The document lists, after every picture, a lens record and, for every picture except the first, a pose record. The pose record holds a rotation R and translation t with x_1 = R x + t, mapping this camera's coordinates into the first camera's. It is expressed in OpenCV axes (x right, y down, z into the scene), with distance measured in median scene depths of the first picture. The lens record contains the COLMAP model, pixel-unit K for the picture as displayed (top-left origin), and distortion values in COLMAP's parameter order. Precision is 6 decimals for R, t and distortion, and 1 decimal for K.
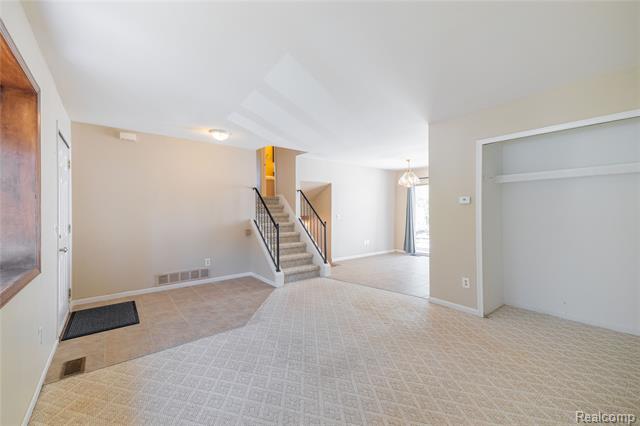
lens RADIAL K [[261.0, 0, 317.5], [0, 261.0, 212.9], [0, 0, 1]] dist [0.043241, -0.007635]
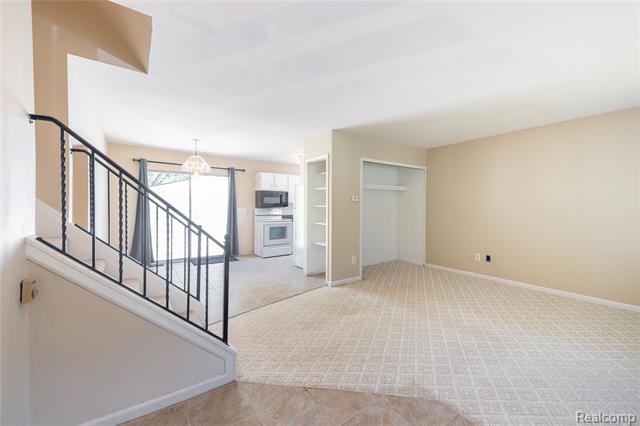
lens RADIAL K [[261.0, 0, 322.6], [0, 261.0, 207.6], [0, 0, 1]] dist [0.043241, -0.007635]
pose [[0.056235, -0.000887, 0.998417, -0.696501], [0.001642, 0.999998, 0.000796, -0.002931], [-0.998416, 0.001595, 0.056236, 0.973670]]
